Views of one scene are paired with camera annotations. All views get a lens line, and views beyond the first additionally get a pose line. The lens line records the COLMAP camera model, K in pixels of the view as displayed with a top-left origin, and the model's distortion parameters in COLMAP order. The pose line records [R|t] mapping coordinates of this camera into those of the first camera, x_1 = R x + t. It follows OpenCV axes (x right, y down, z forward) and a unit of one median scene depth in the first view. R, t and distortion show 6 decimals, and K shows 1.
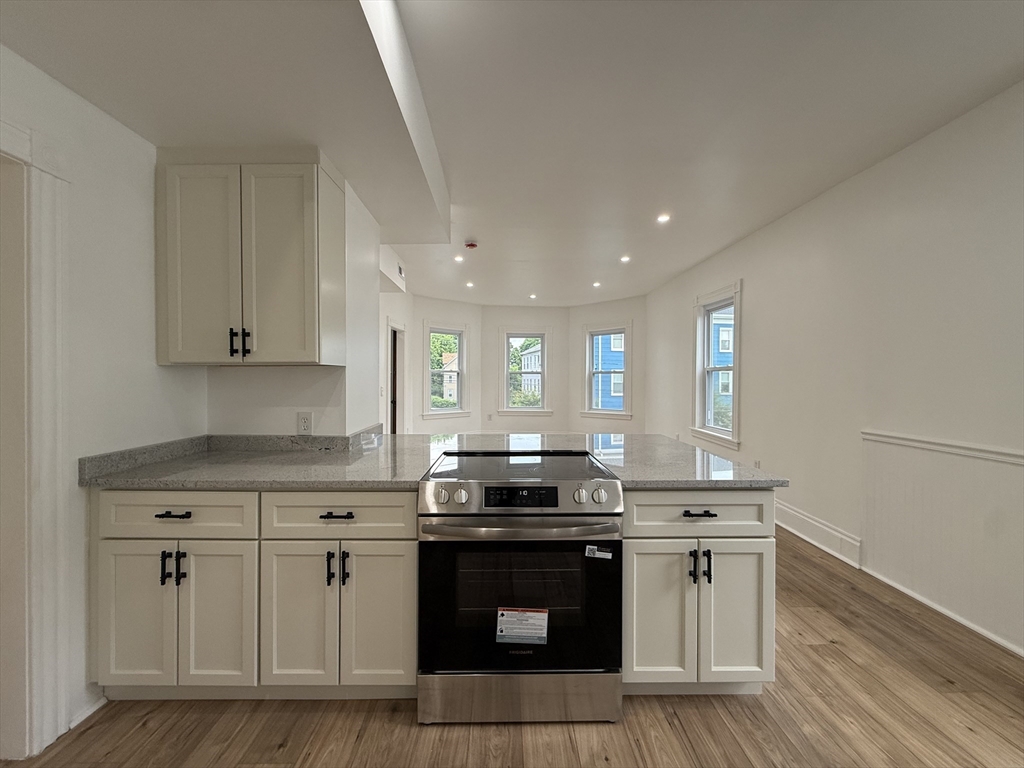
lens RADIAL K [[411.4, 0, 512.9], [0, 411.4, 384.1], [0, 0, 1]] dist [0.002339, 0.000199]
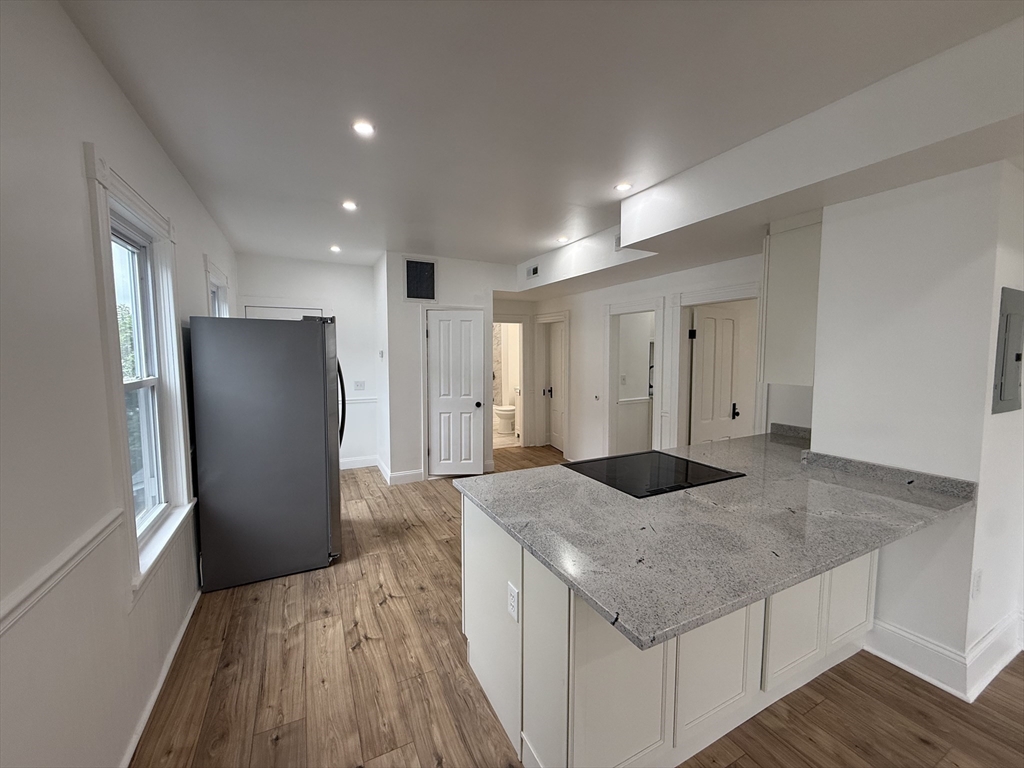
lens RADIAL K [[411.4, 0, 511.2], [0, 411.4, 382.2], [0, 0, 1]] dist [0.002339, 0.000199]
pose [[-0.897262, 0.031855, -0.440348, 0.770574], [-0.003340, 0.996875, 0.078920, -0.136005], [0.441486, 0.072283, -0.894352, 1.613299]]
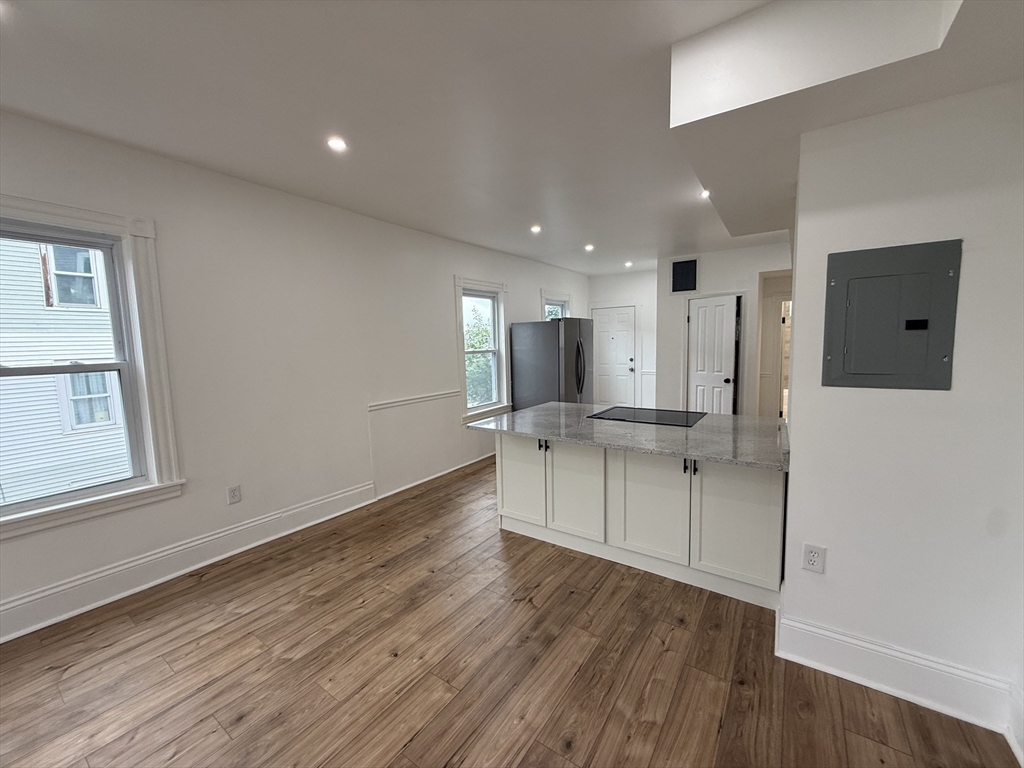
lens RADIAL K [[411.4, 0, 508.9], [0, 411.4, 383.3], [0, 0, 1]] dist [0.002339, 0.000199]
pose [[-0.812066, -0.040968, 0.582126, -0.443295], [0.027144, 0.993801, 0.107807, -0.125458], [-0.582934, 0.103347, -0.805920, 2.324858]]
